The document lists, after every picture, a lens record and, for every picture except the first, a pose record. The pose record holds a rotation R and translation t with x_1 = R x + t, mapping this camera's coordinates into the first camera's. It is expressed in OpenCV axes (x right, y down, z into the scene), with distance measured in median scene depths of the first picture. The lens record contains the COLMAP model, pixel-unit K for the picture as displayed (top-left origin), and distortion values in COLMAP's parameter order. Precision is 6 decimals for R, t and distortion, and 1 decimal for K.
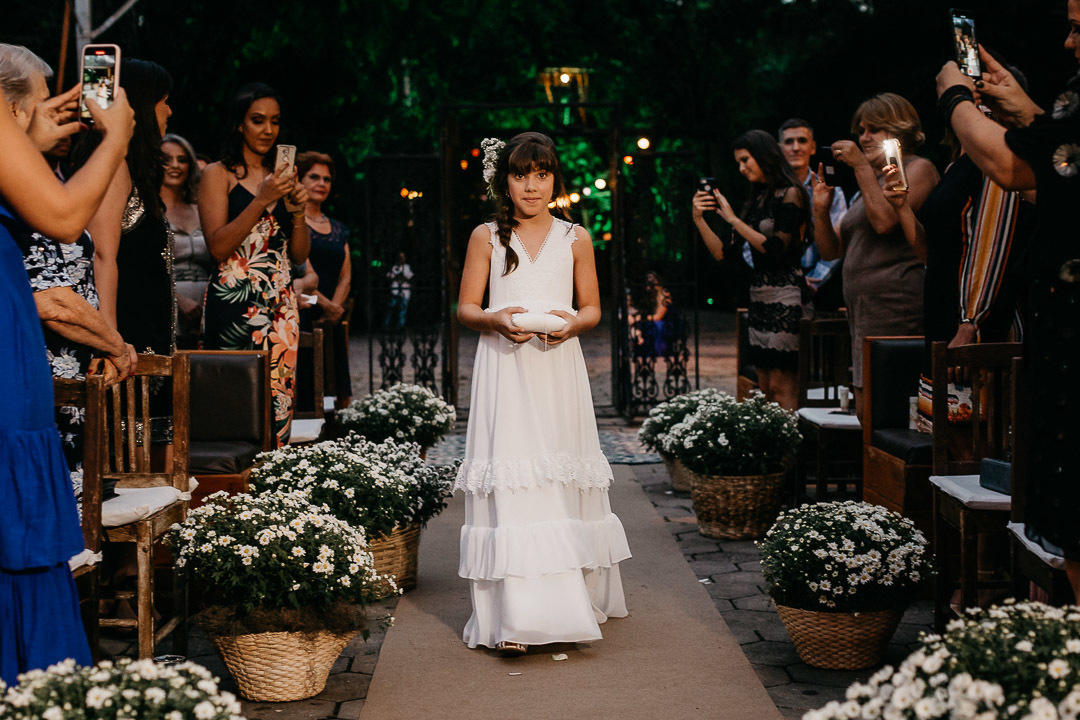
lens RADIAL K [[1665.6, 0, 540.0], [0, 1665.6, 360.0], [0, 0, 1]] dist [0.021742, 0.002850]
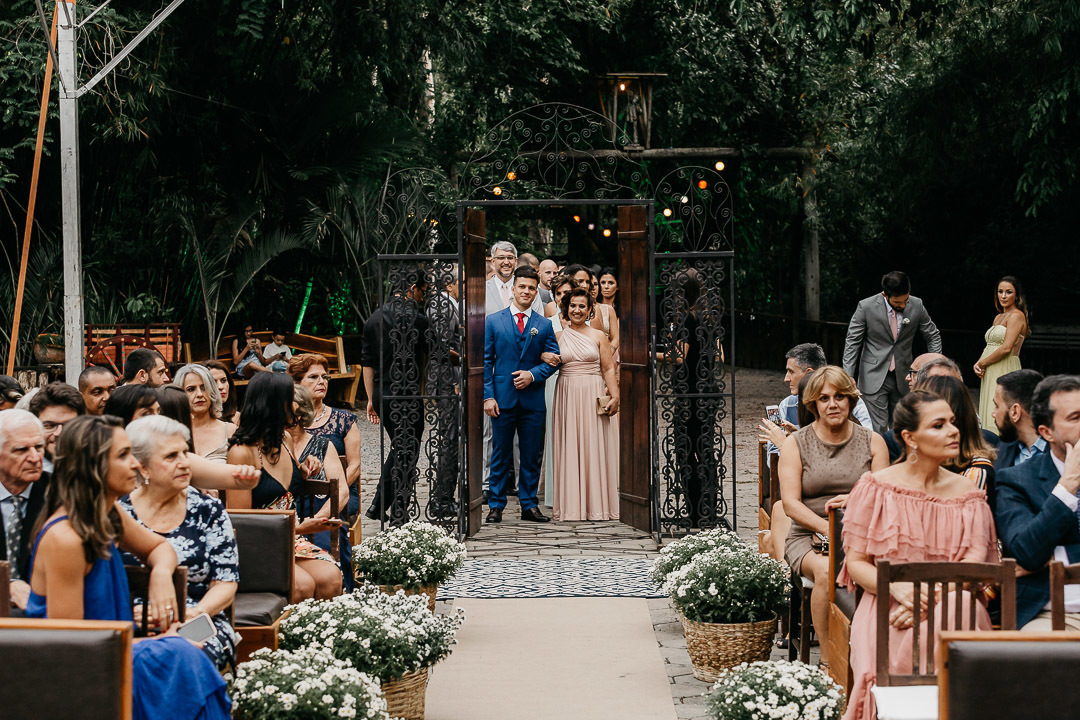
lens RADIAL K [[2270.4, 0, 540.0], [0, 2270.4, 360.0], [0, 0, 1]] dist [-0.020157, -0.262597]
pose [[0.999495, 0.009586, -0.030281, 0.050685], [-0.010127, 0.999790, -0.017794, -0.087625], [0.030104, 0.018091, 0.999383, -0.556038]]
